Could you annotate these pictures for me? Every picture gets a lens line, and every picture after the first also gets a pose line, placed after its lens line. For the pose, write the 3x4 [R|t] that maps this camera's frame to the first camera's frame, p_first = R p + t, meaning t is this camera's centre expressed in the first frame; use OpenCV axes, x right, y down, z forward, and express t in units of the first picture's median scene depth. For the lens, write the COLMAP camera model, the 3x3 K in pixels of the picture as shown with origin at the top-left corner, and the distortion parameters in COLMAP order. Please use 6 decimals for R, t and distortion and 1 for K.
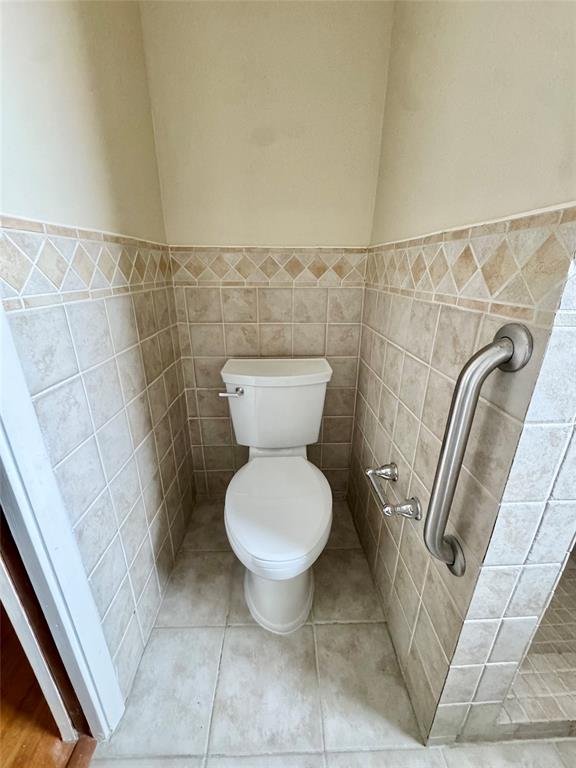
lens RADIAL K [[304.7, 0, 288.8], [0, 304.7, 384.0], [0, 0, 1]] dist [-0.002801, -0.000450]
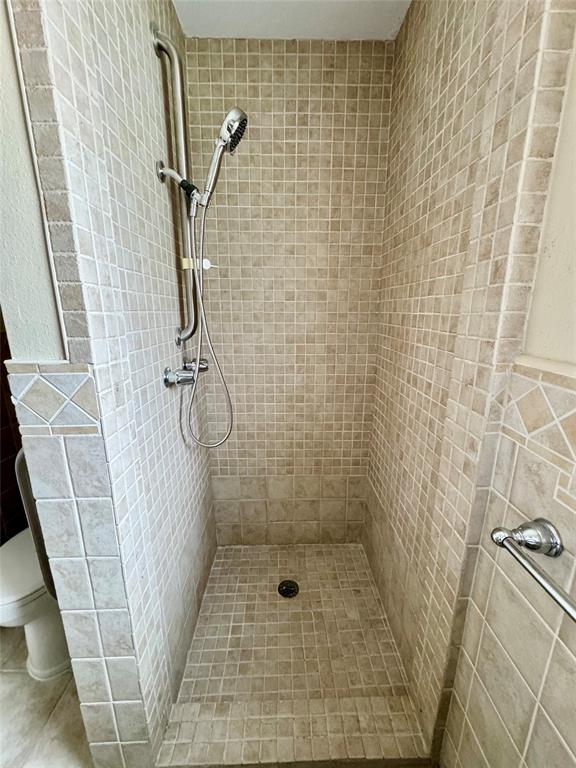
lens RADIAL K [[304.7, 0, 290.2], [0, 304.7, 381.1], [0, 0, 1]] dist [-0.002801, -0.000450]
pose [[0.999995, 0.000441, -0.003178, 1.467533], [-0.000823, 0.992588, -0.121524, -0.180779], [0.003101, 0.121526, 0.992583, -0.339224]]
